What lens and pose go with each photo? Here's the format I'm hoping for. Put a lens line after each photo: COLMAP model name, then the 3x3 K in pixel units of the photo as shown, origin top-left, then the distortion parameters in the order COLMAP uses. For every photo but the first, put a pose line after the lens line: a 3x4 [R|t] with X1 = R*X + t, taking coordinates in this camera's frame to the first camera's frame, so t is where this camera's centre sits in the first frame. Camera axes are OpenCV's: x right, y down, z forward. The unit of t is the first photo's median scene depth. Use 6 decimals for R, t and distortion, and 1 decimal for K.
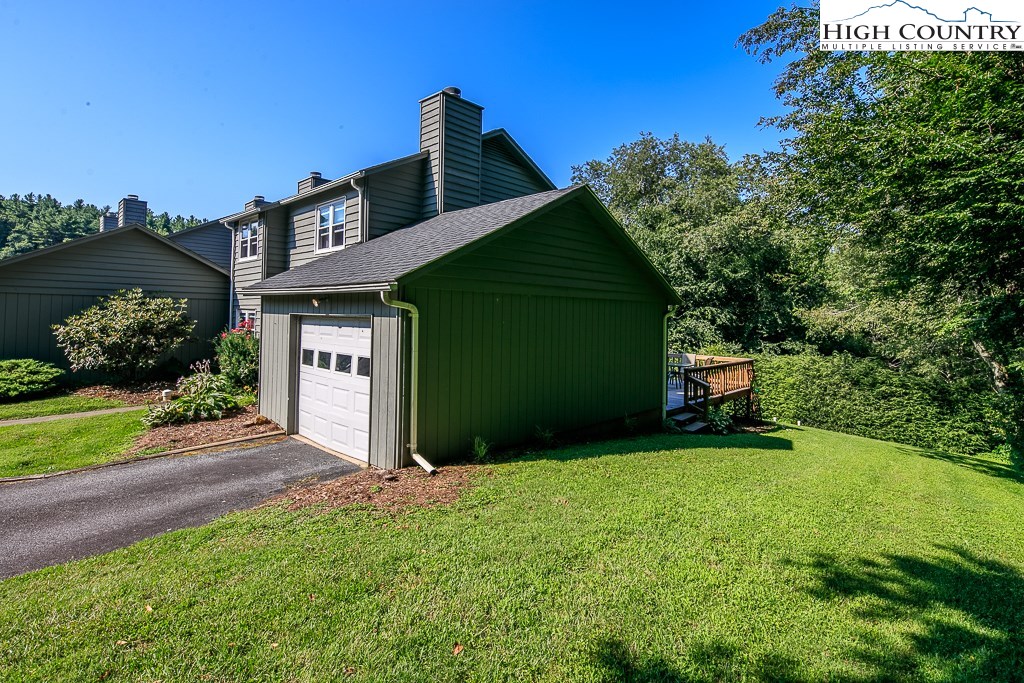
lens RADIAL K [[492.9, 0, 509.9], [0, 492.9, 304.6], [0, 0, 1]] dist [0.000002, -0.001707]
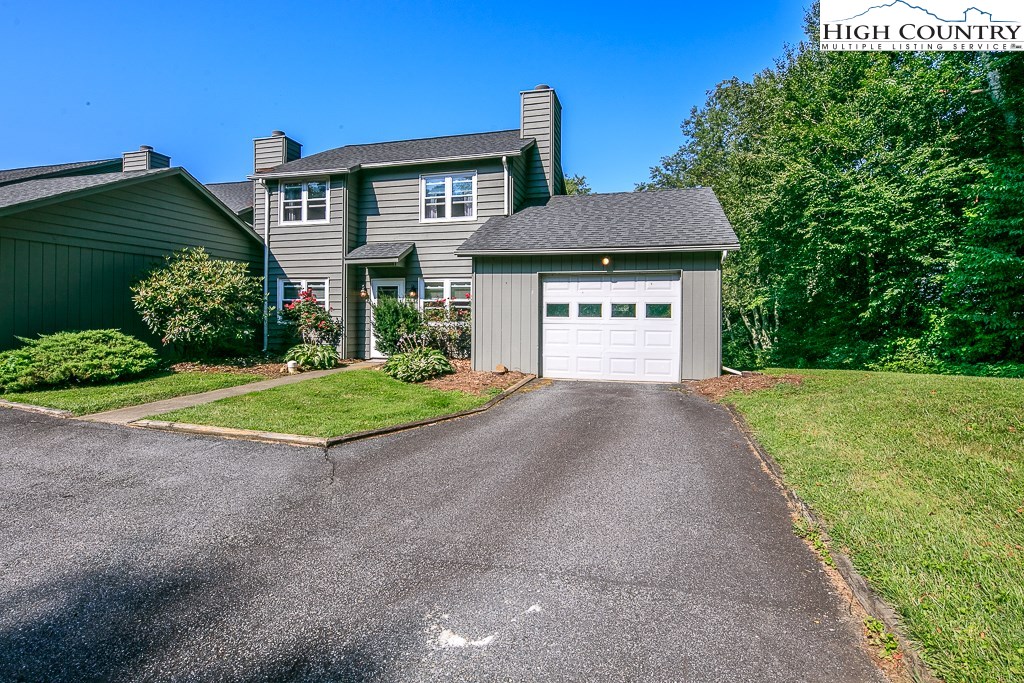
lens RADIAL K [[495.7, 0, 509.9], [0, 495.7, 312.3], [0, 0, 1]] dist [0.000753, -0.000188]
pose [[0.882456, -0.007264, 0.470339, -0.751058], [-0.002914, 0.999777, 0.020909, 0.062360], [-0.470386, -0.019822, 0.882238, 0.014732]]
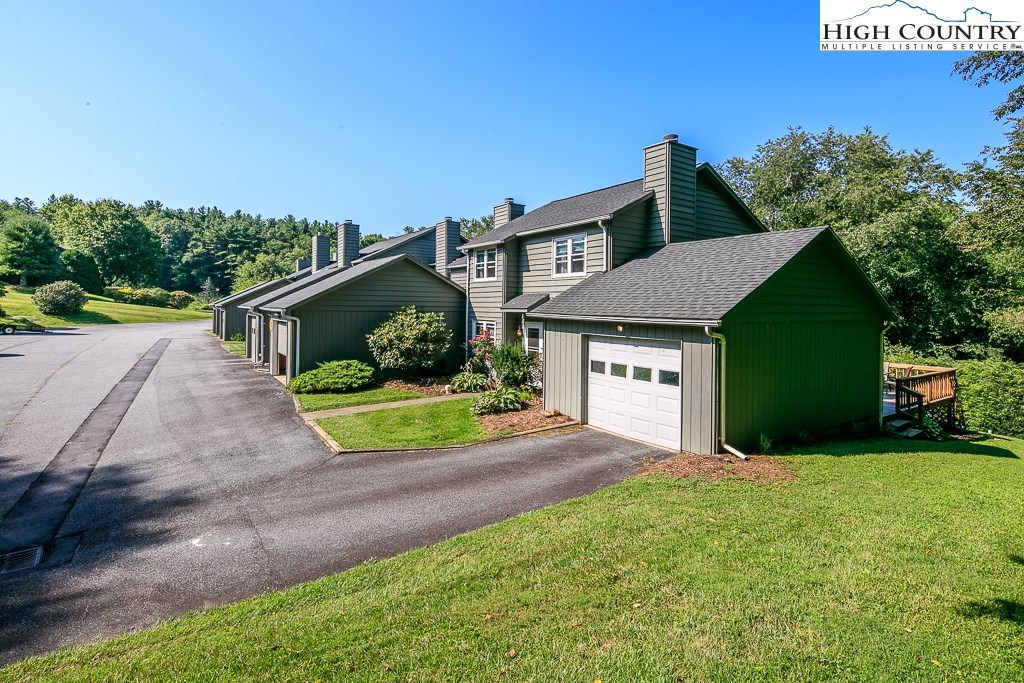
lens RADIAL K [[492.9, 0, 509.9], [0, 492.9, 304.6], [0, 0, 1]] dist [0.000002, -0.001707]
pose [[0.979363, -0.004018, -0.202070, -0.264428], [0.007171, 0.999864, 0.014871, -0.057125], [0.201983, -0.016013, 0.979258, -0.236645]]
